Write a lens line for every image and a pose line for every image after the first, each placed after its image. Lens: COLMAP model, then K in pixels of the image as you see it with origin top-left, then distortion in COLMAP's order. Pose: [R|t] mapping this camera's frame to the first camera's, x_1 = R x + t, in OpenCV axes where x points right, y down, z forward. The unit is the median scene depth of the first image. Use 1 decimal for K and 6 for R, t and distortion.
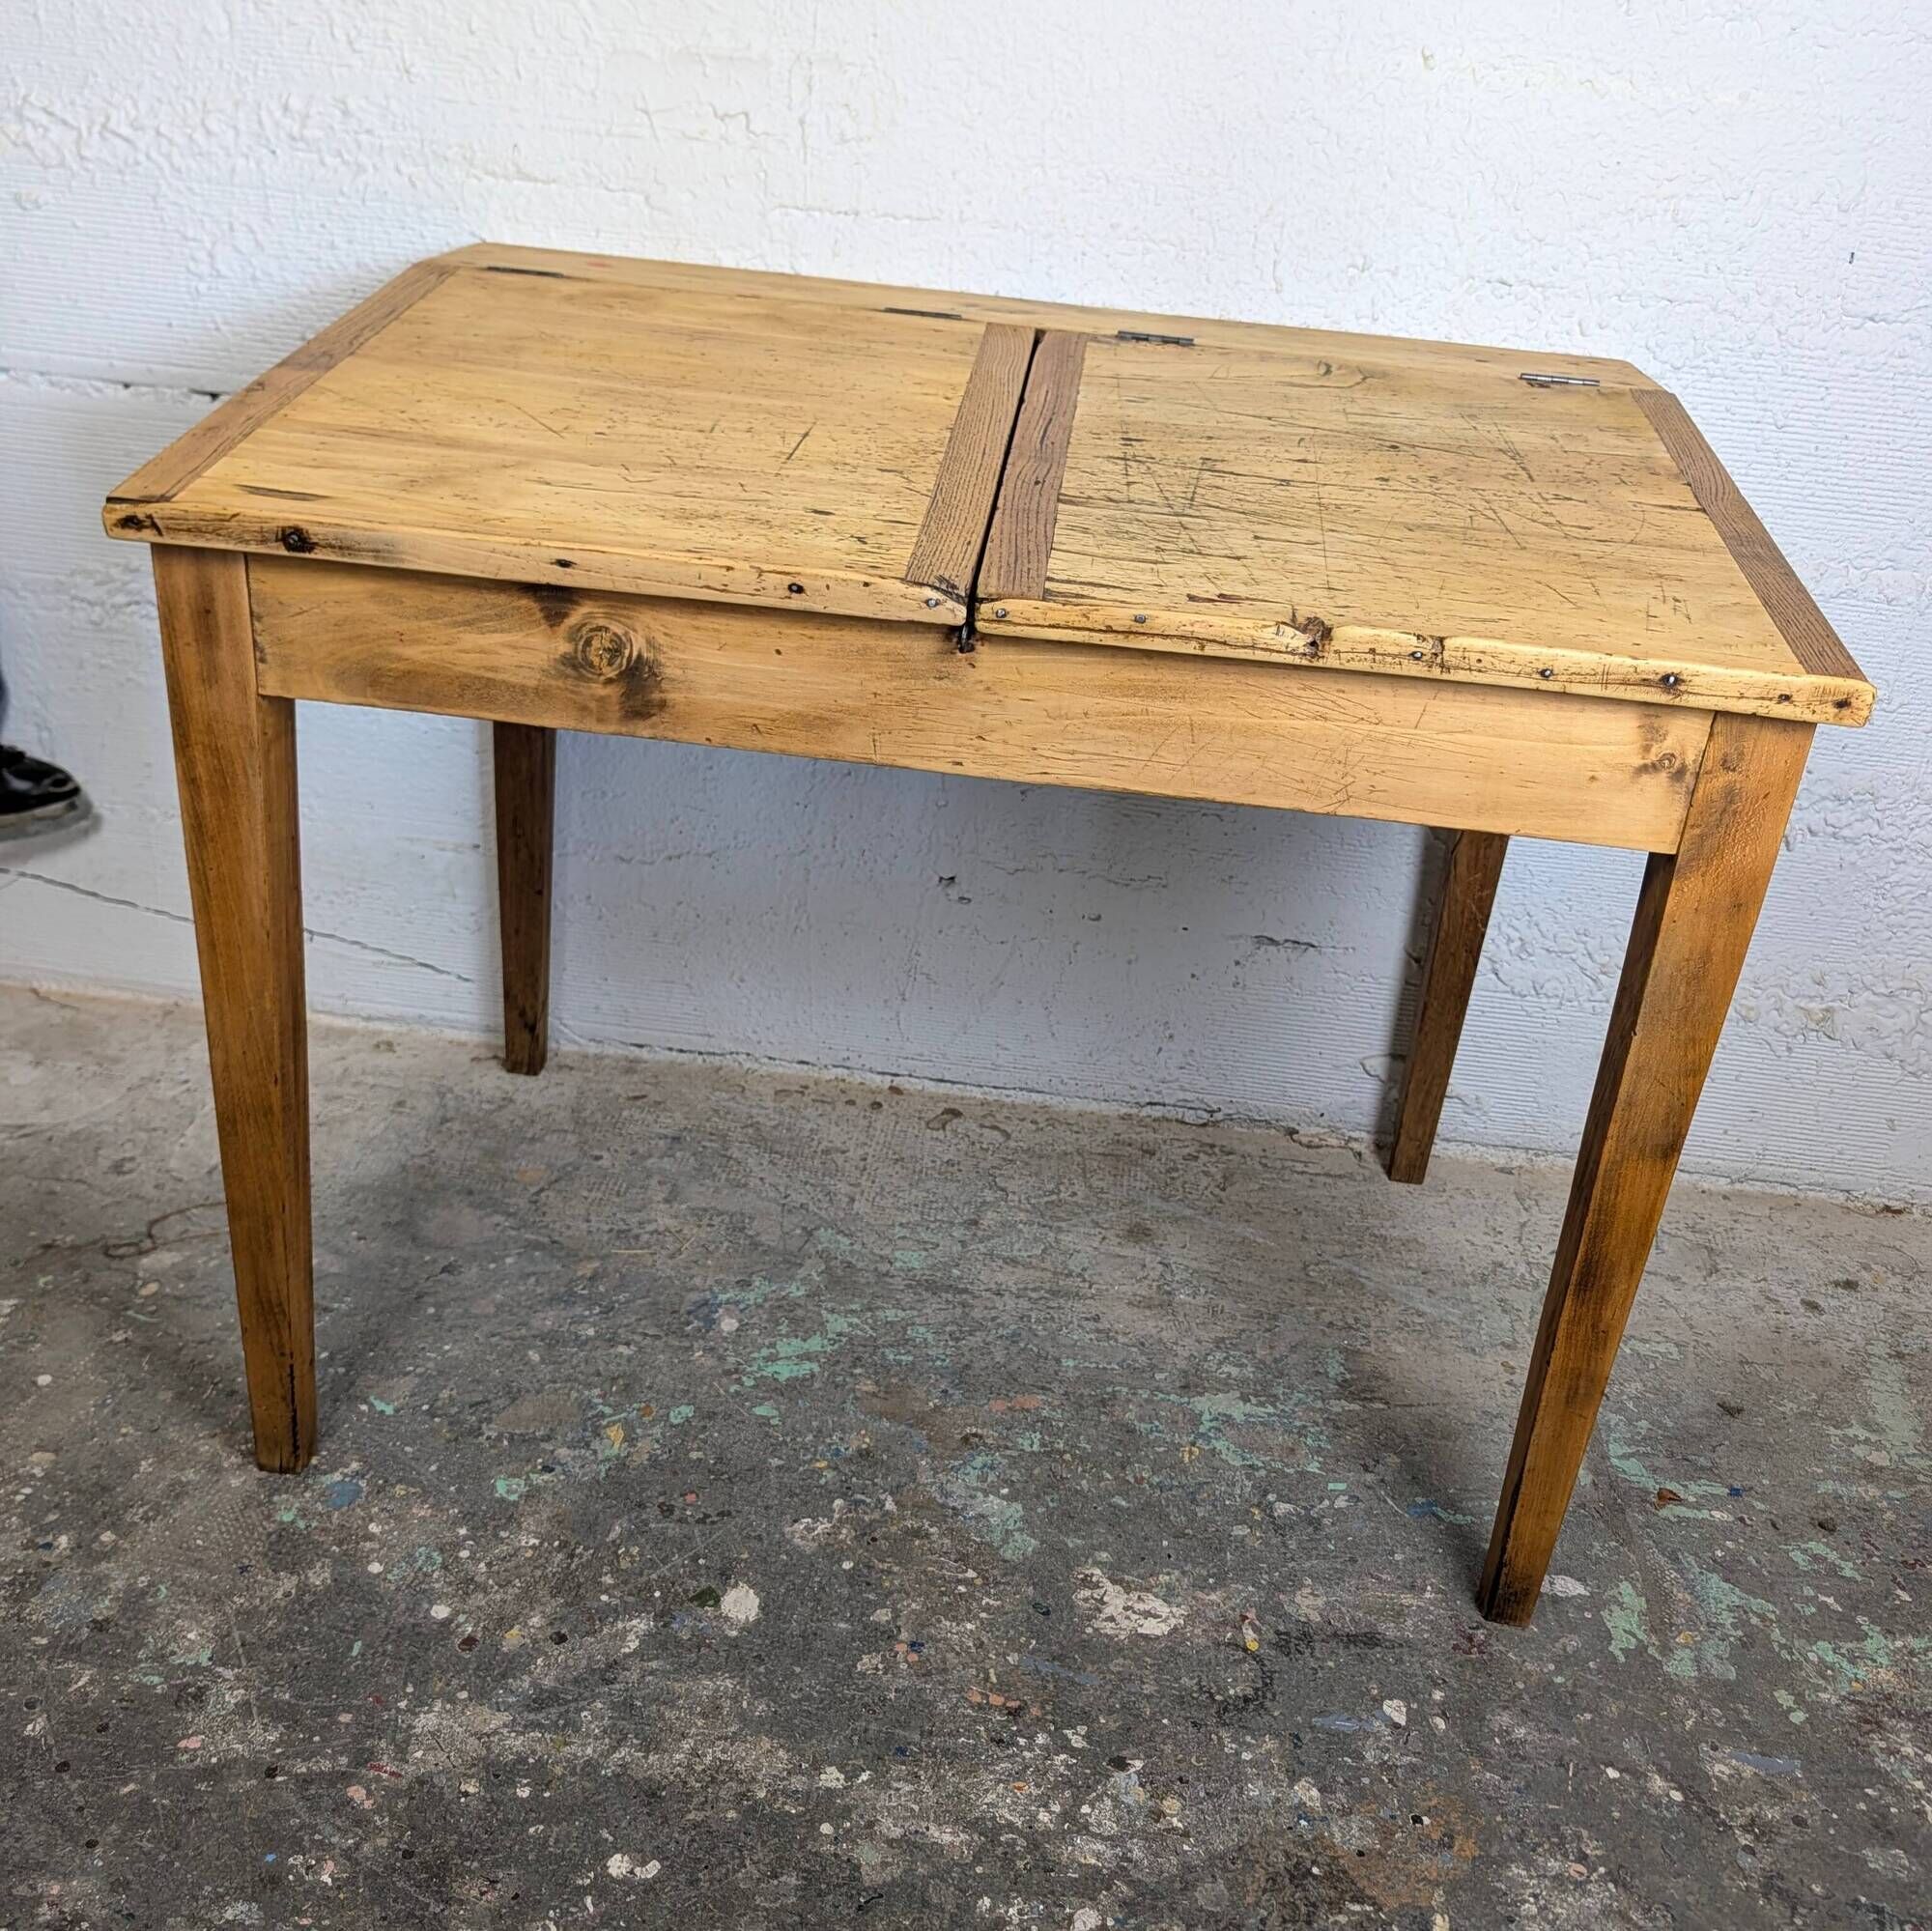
lens RADIAL K [[1817.3, 0, 972.0], [0, 1817.3, 948.4], [0, 0, 1]] dist [0.002791, 0.002758]
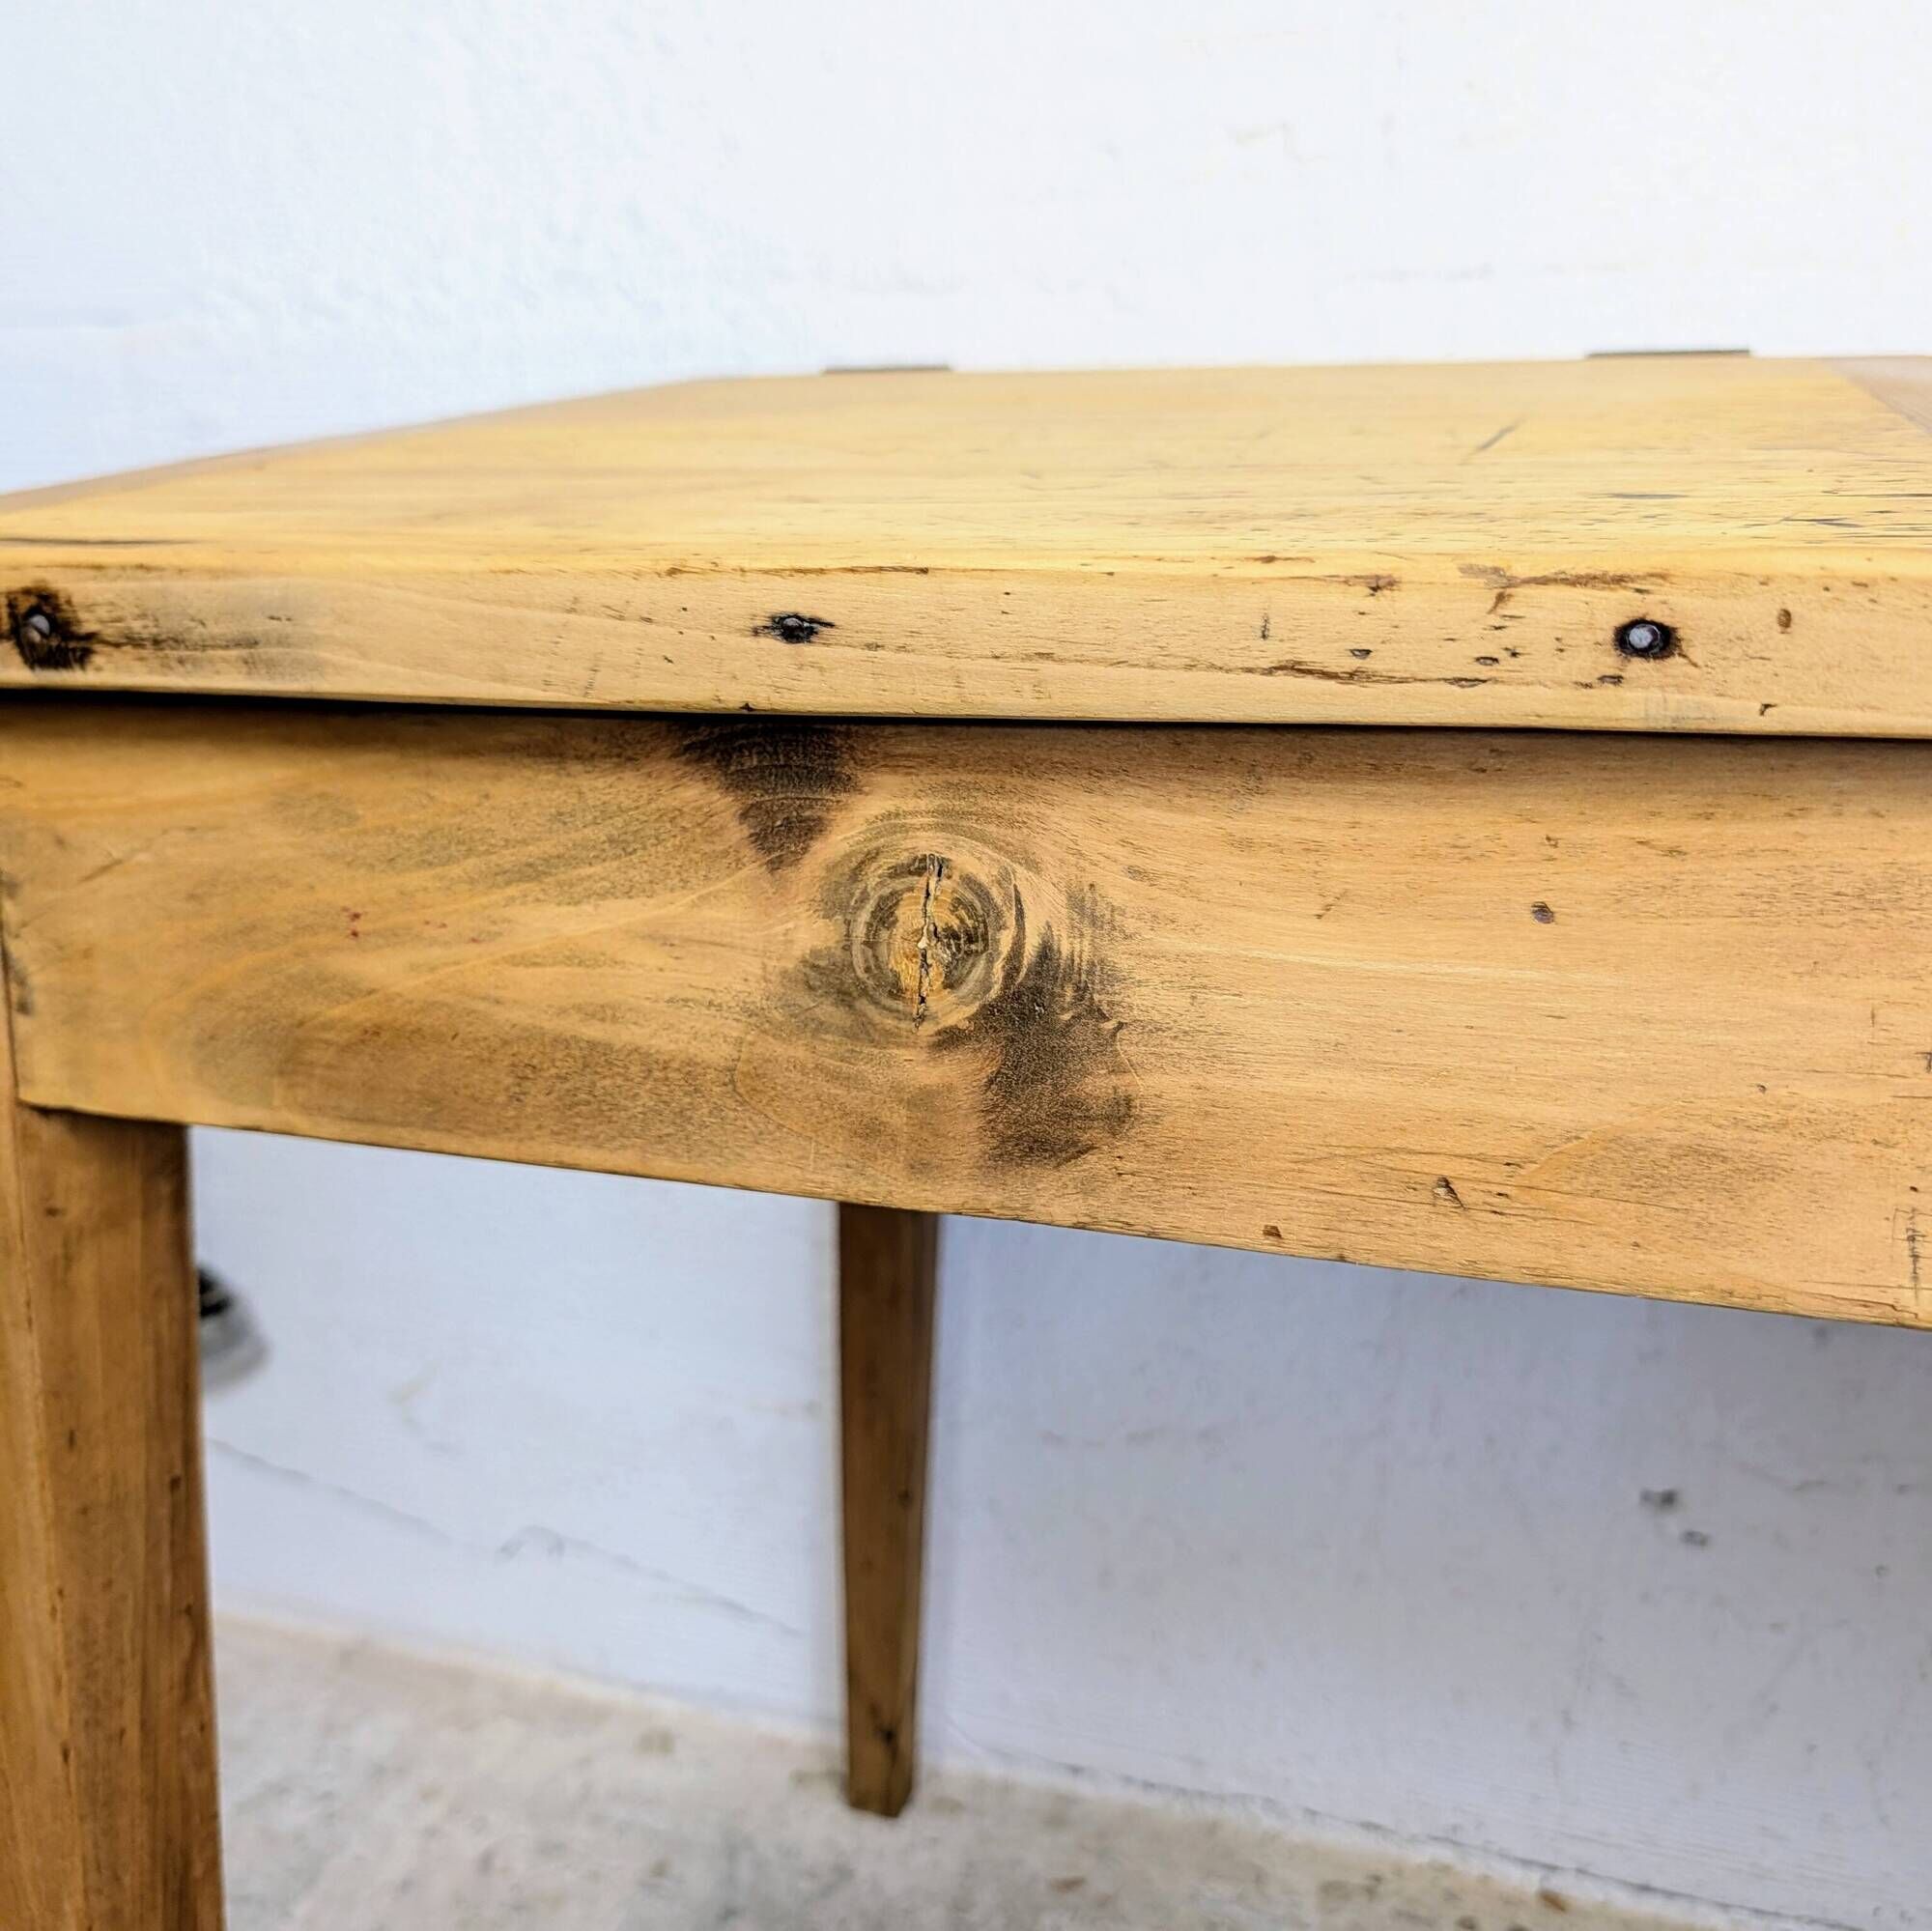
lens RADIAL K [[1886.2, 0, 985.7], [0, 1886.2, 1031.4], [0, 0, 1]] dist [0.007691, 0.006614]
pose [[0.970769, -0.021170, -0.239079, -0.097030], [-0.031360, 0.976376, -0.213791, -0.066504], [0.237957, 0.215039, 0.947172, 0.576418]]
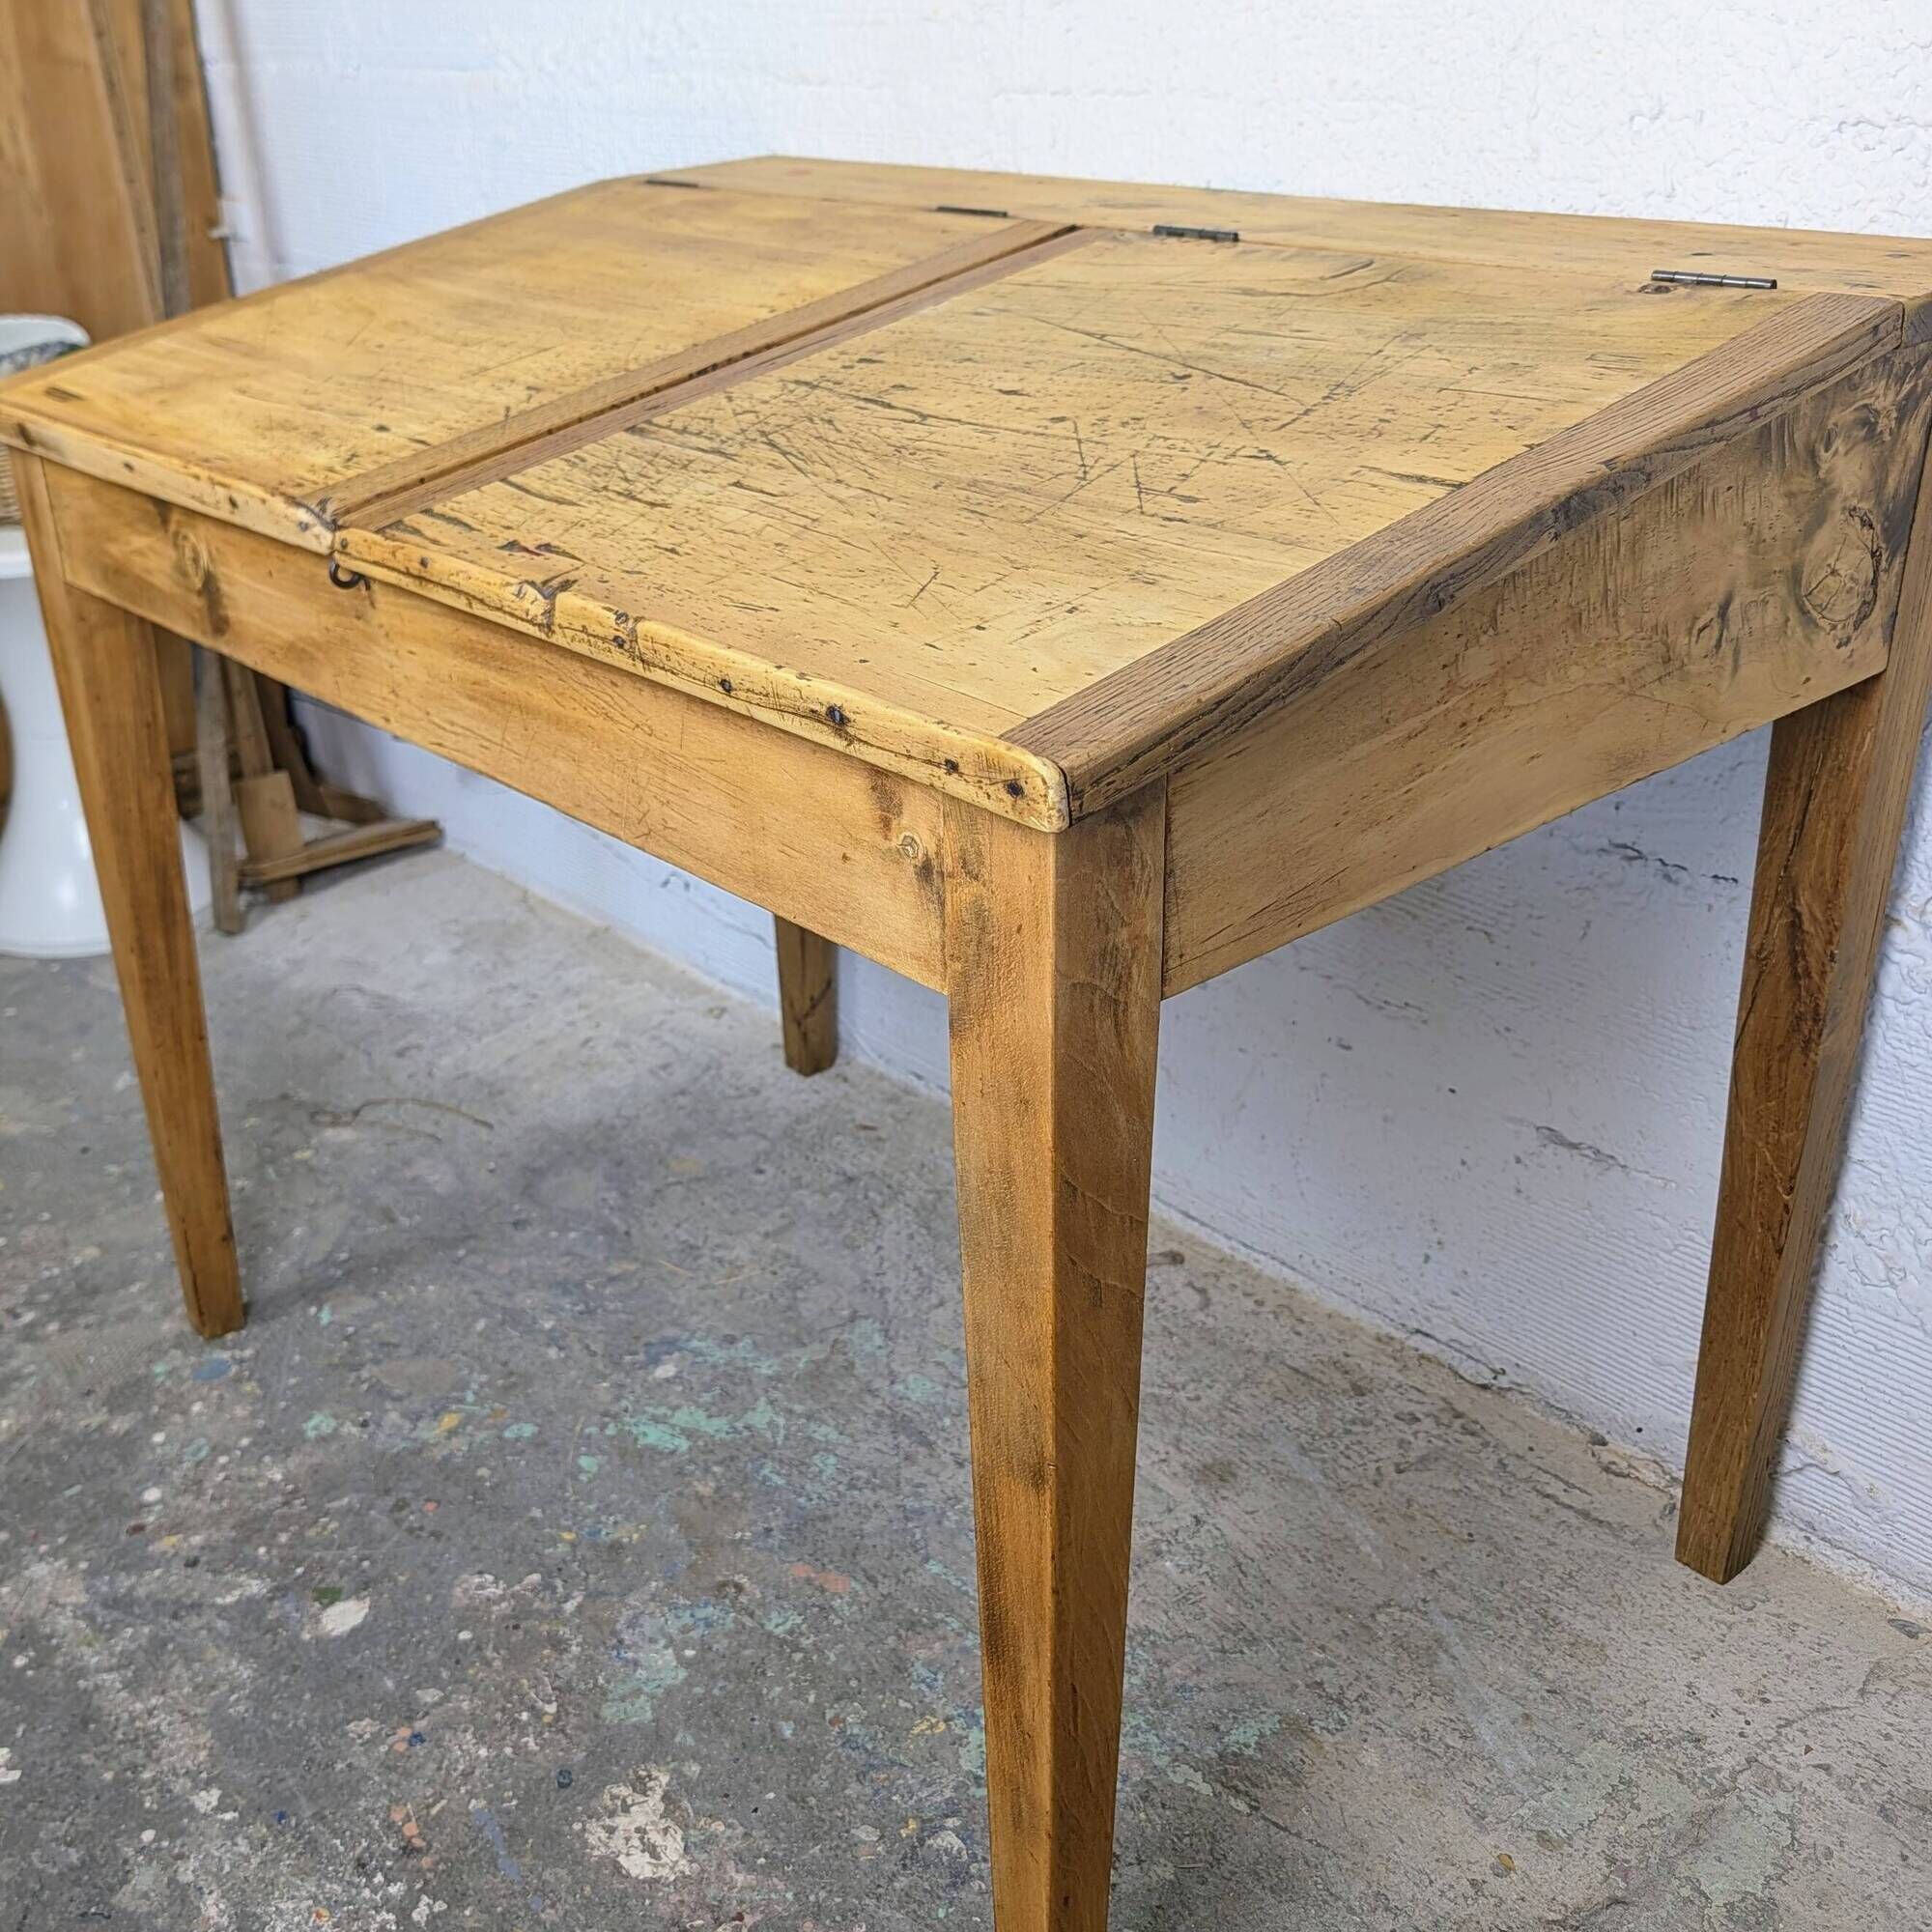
lens RADIAL K [[2164.7, 0, 837.7], [0, 2164.7, 964.0], [0, 0, 1]] dist [0.003713, -0.009805]
pose [[0.699201, 0.204485, -0.685058, 0.718009], [-0.219361, 0.973364, 0.066653, -0.086093], [0.680440, 0.103671, 0.725433, 0.338298]]
